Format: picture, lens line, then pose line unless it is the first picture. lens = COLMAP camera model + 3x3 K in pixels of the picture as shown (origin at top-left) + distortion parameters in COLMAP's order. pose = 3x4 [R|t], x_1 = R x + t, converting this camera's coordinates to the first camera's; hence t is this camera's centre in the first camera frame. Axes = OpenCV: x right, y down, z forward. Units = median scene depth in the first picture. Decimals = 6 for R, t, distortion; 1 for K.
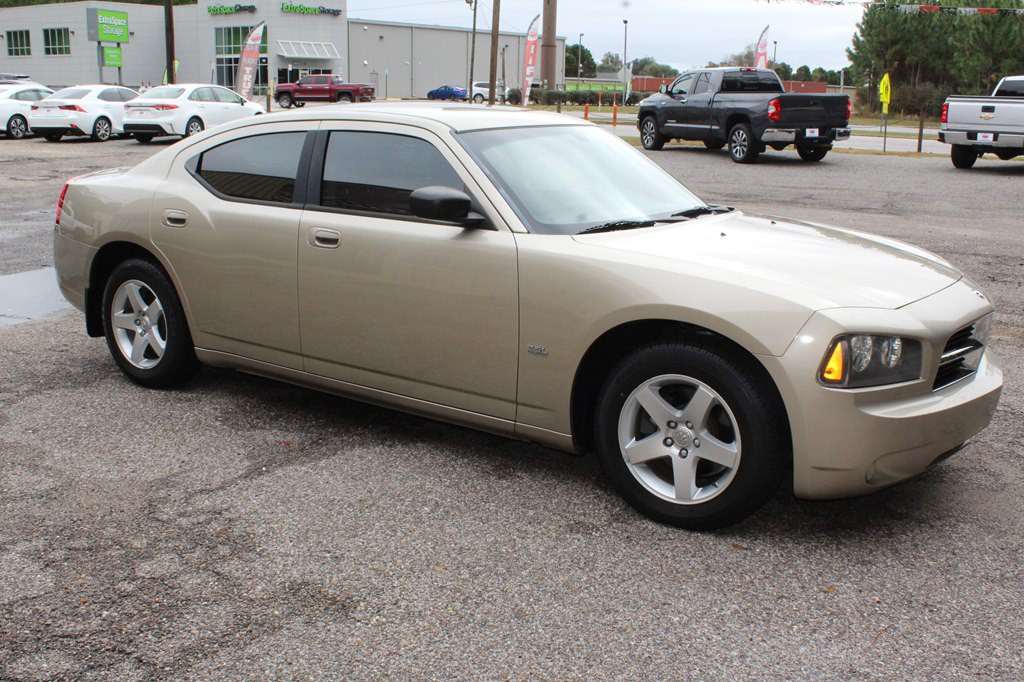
lens RADIAL K [[1043.4, 0, 512.0], [0, 1043.4, 341.0], [0, 0, 1]] dist [-0.142527, 0.161184]
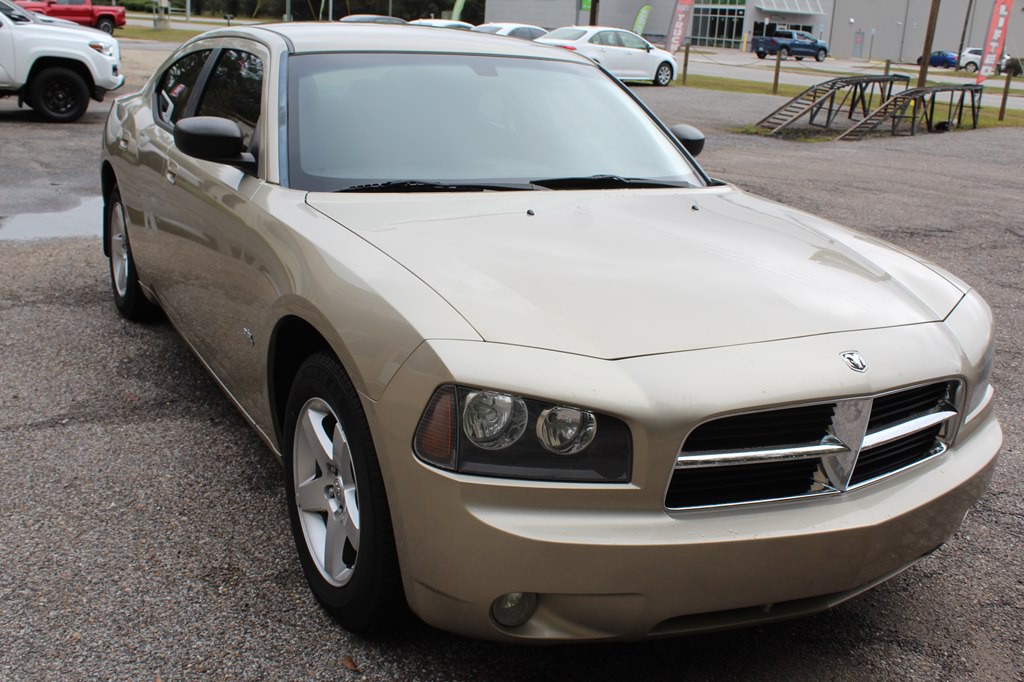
lens RADIAL K [[1069.0, 0, 512.0], [0, 1069.0, 341.0], [0, 0, 1]] dist [-0.149104, 0.213241]
pose [[0.891434, 0.159081, -0.424309, 0.433502], [-0.144824, 0.987262, 0.065880, -0.055207], [0.429384, 0.002722, 0.903118, 0.310538]]
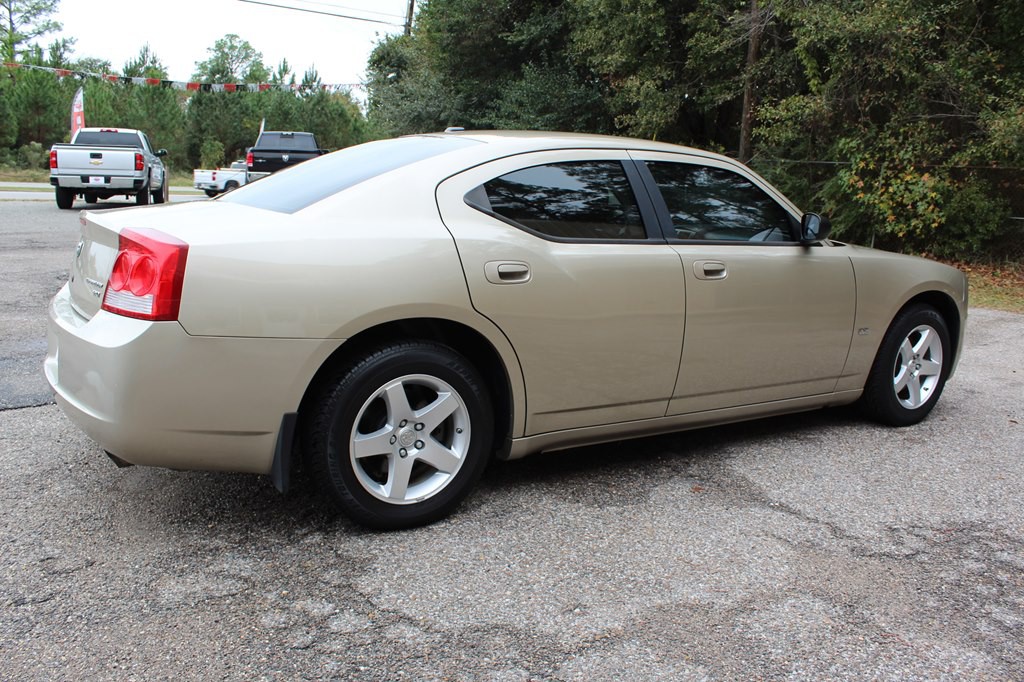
lens RADIAL K [[882.7, 0, 507.4], [0, 882.7, 347.7], [0, 0, 1]] dist [-0.161322, 0.152969]
pose [[0.395527, -0.175061, 0.901616, -0.953817], [0.182414, 0.977084, 0.109691, -0.143128], [-0.900157, 0.121082, 0.418397, 0.779714]]
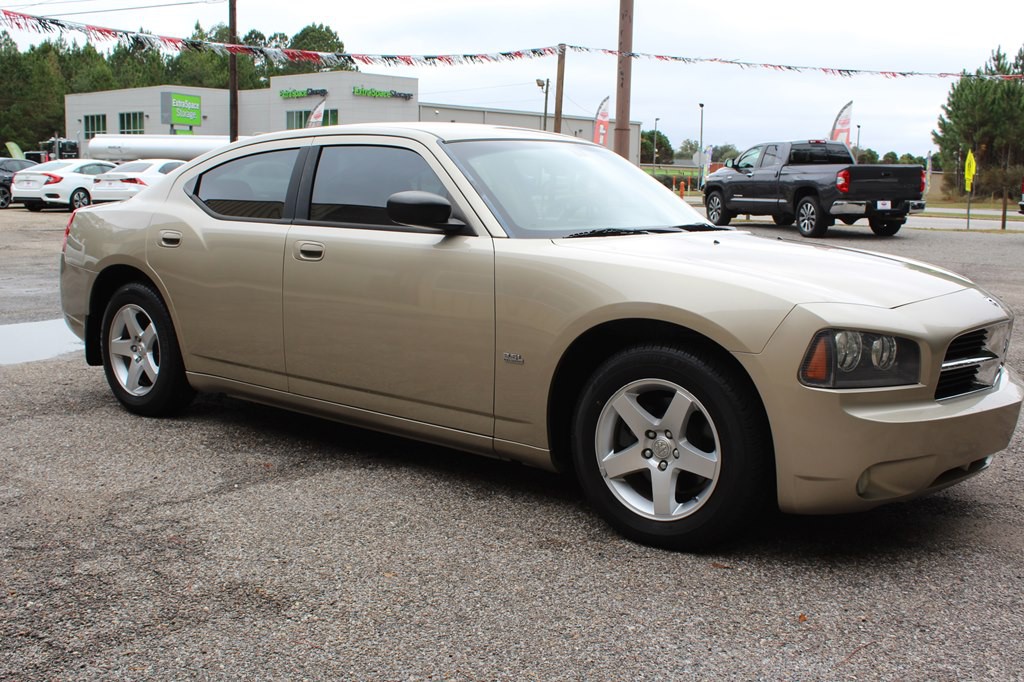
lens RADIAL K [[1078.6, 0, 512.0], [0, 1078.6, 341.0], [0, 0, 1]] dist [-0.134900, 0.154782]
pose [[0.997374, 0.010706, -0.071628, 0.076422], [-0.017035, 0.995944, -0.088347, 0.065705], [0.070392, 0.089335, 0.993511, 0.020166]]
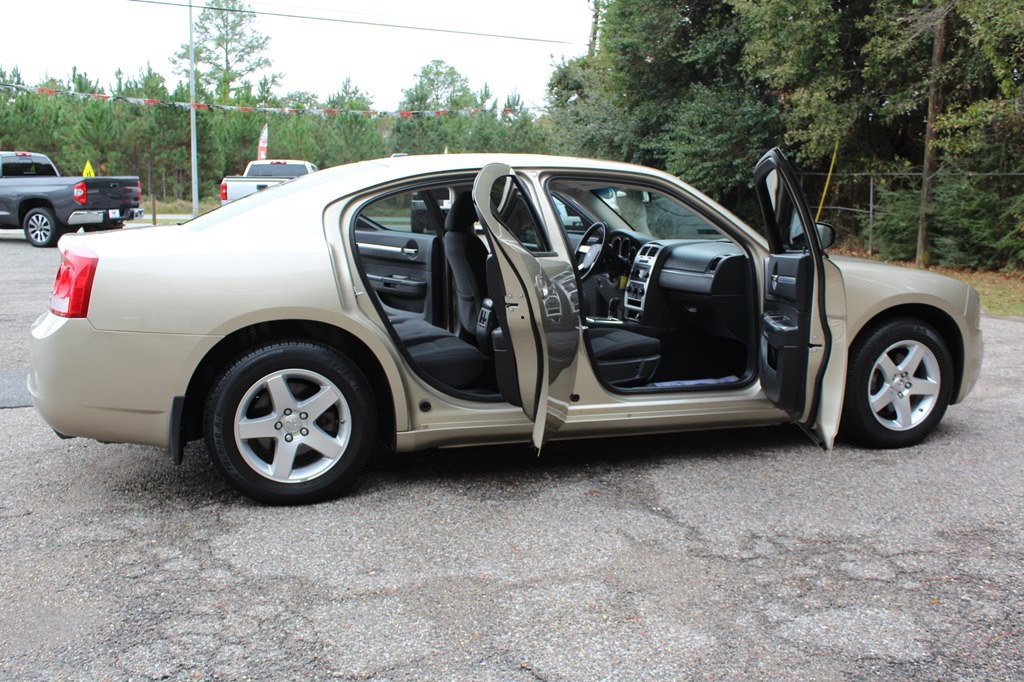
lens RADIAL K [[953.9, 0, 512.0], [0, 953.9, 341.0], [0, 0, 1]] dist [-0.153314, 0.158518]
pose [[0.600516, -0.126962, 0.789469, -0.922782], [0.184088, 0.982745, 0.018017, -0.069835], [-0.778134, 0.134513, 0.613526, 0.474434]]
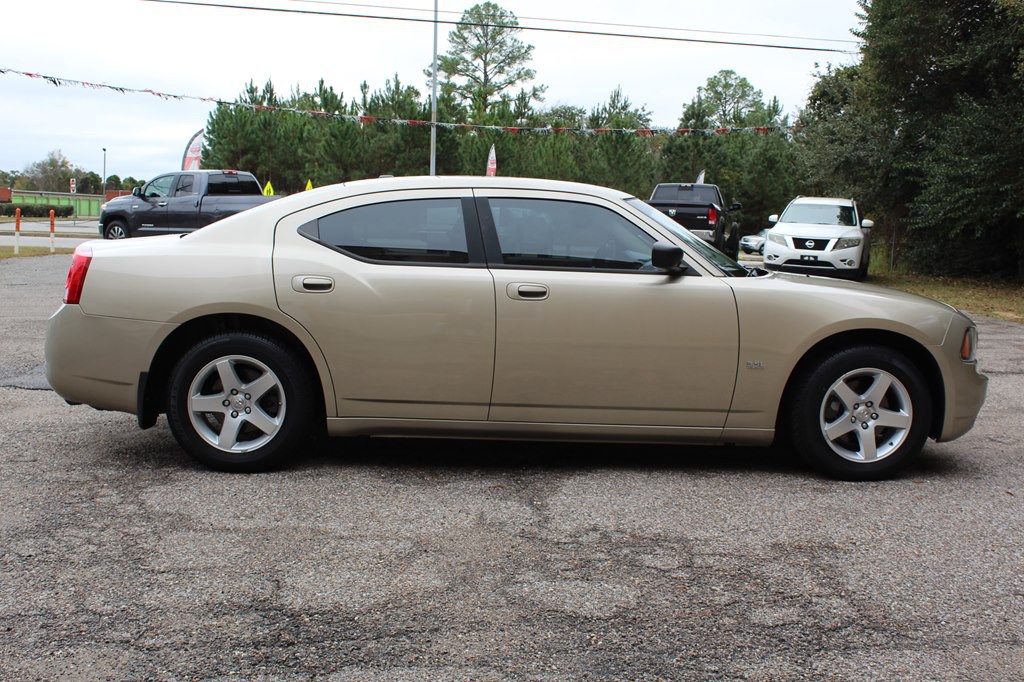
lens RADIAL K [[1111.4, 0, 512.0], [0, 1111.4, 341.0], [0, 0, 1]] dist [-0.147288, 0.254191]
pose [[0.799373, -0.056703, 0.598153, -0.845622], [0.124804, 0.989493, -0.072987, 0.034370], [-0.587730, 0.132996, 0.798051, 0.068196]]
